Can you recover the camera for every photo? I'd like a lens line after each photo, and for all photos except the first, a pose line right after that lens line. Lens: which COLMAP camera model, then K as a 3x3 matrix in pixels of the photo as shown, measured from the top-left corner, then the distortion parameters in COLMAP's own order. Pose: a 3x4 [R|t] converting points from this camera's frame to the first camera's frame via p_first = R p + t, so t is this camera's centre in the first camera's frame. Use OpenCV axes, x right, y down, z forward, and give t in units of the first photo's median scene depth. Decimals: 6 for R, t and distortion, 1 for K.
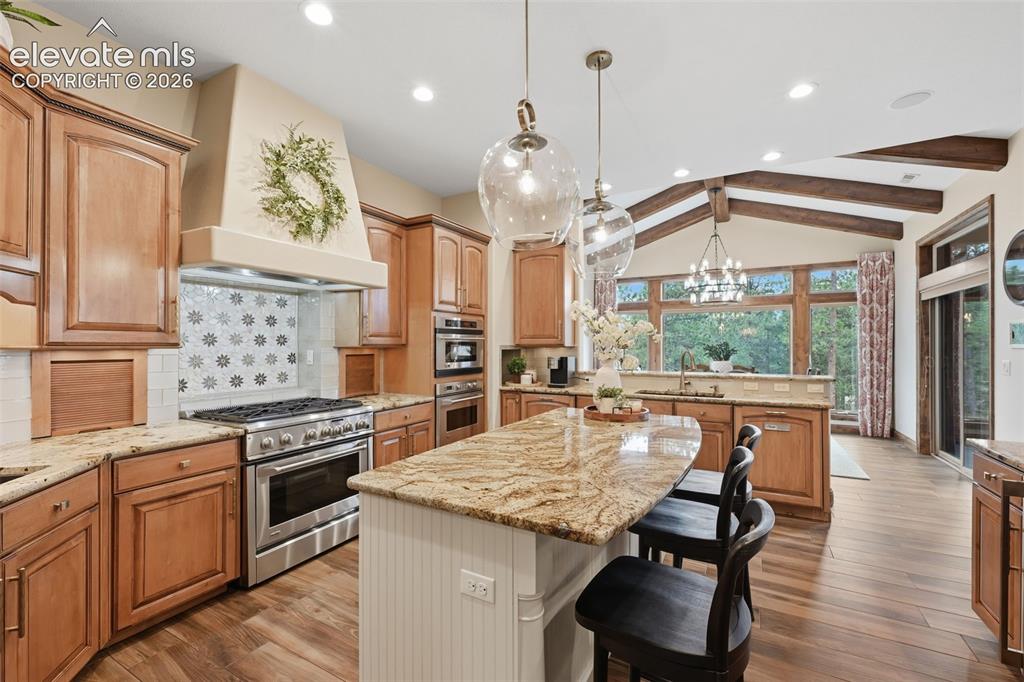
lens RADIAL K [[430.3, 0, 508.9], [0, 430.3, 345.3], [0, 0, 1]] dist [0.000963, -0.000842]
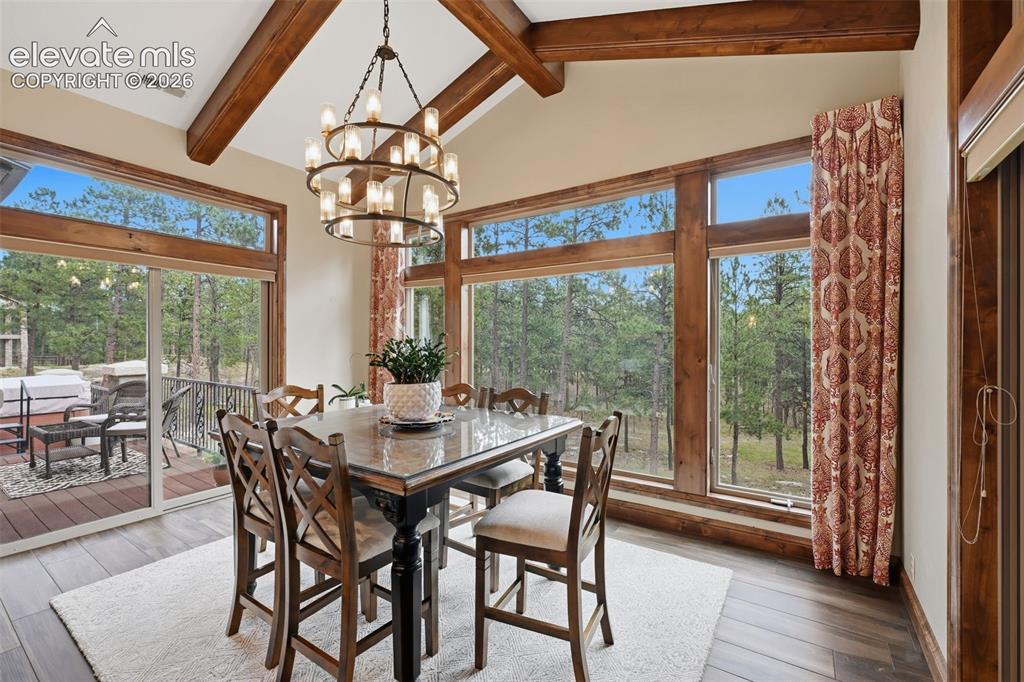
lens RADIAL K [[430.3, 0, 511.7], [0, 430.3, 342.3], [0, 0, 1]] dist [0.000963, -0.000842]
pose [[0.996150, 0.002250, -0.087637, 0.578780], [-0.002014, 0.999994, 0.002780, -0.001321], [0.087643, -0.002593, 0.996149, 0.585165]]
